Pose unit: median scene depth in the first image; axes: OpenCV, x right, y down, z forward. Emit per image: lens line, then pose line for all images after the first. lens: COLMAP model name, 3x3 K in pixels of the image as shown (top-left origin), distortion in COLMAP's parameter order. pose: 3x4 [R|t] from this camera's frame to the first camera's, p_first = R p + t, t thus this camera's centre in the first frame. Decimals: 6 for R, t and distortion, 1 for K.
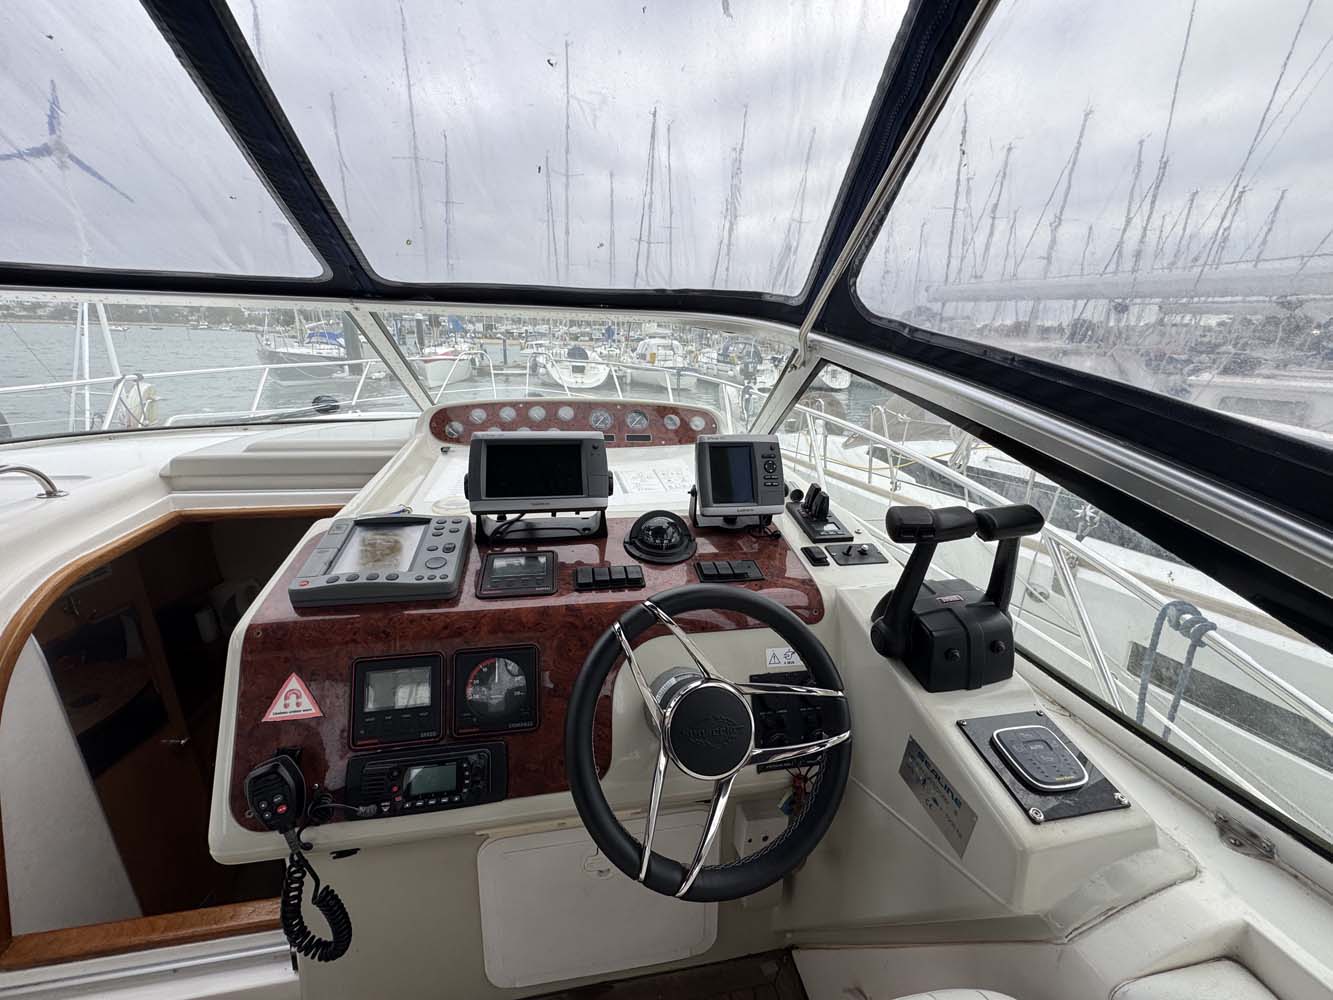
lens RADIAL K [[531.7, 0, 670.6], [0, 531.7, 502.5], [0, 0, 1]] dist [-0.011826, 0.000186]
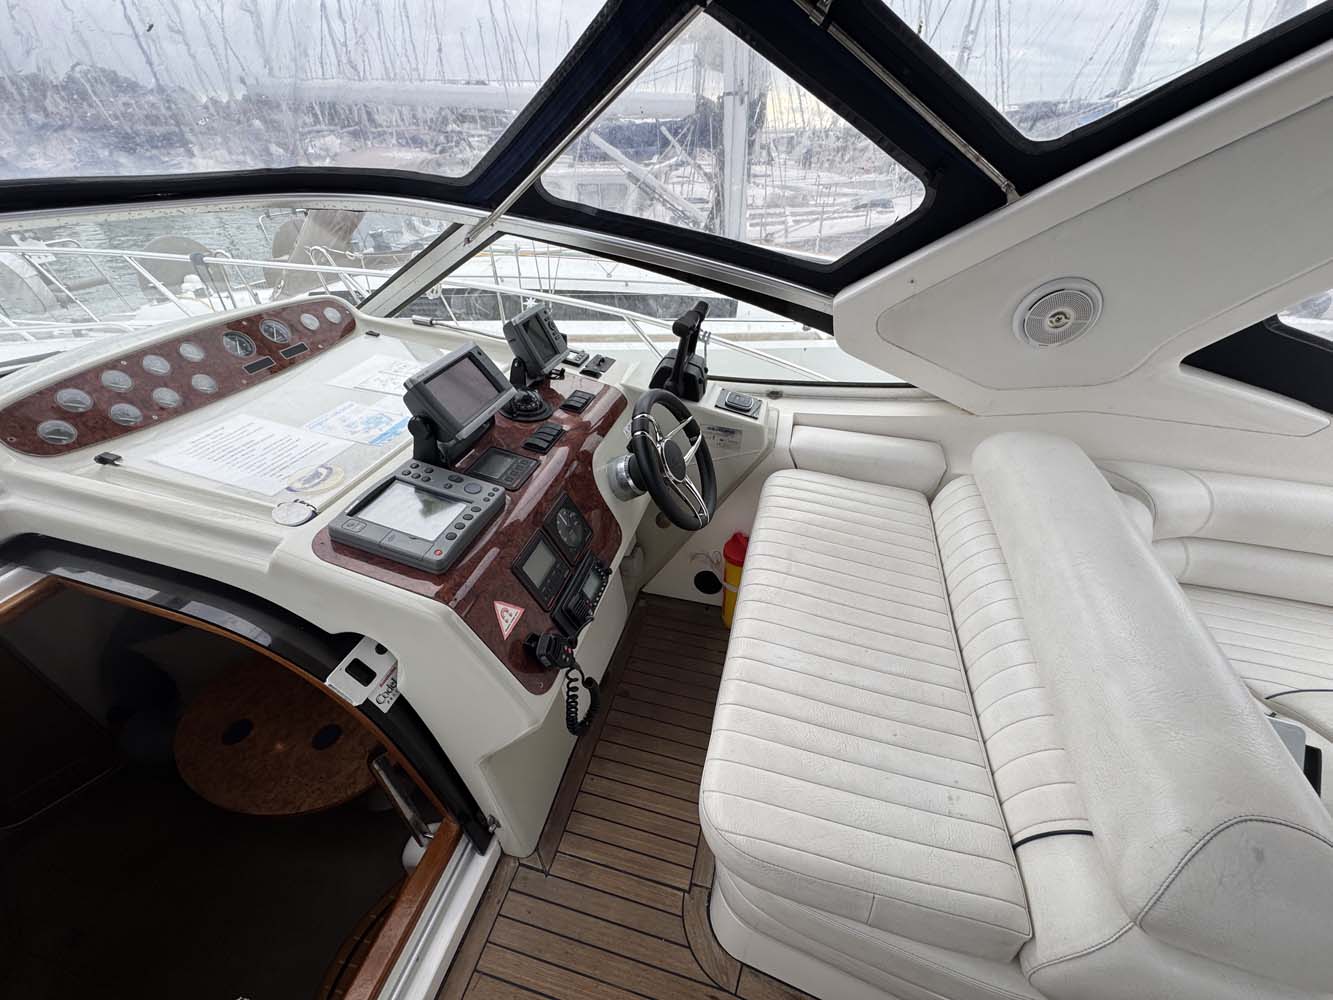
lens RADIAL K [[530.7, 0, 665.0], [0, 530.7, 500.4], [0, 0, 1]] dist [-0.000812, -0.000523]
pose [[0.408514, -0.549036, 0.729161, -1.341717], [0.261411, 0.835772, 0.482855, -0.382895], [-0.874518, -0.006642, 0.484948, 0.034546]]
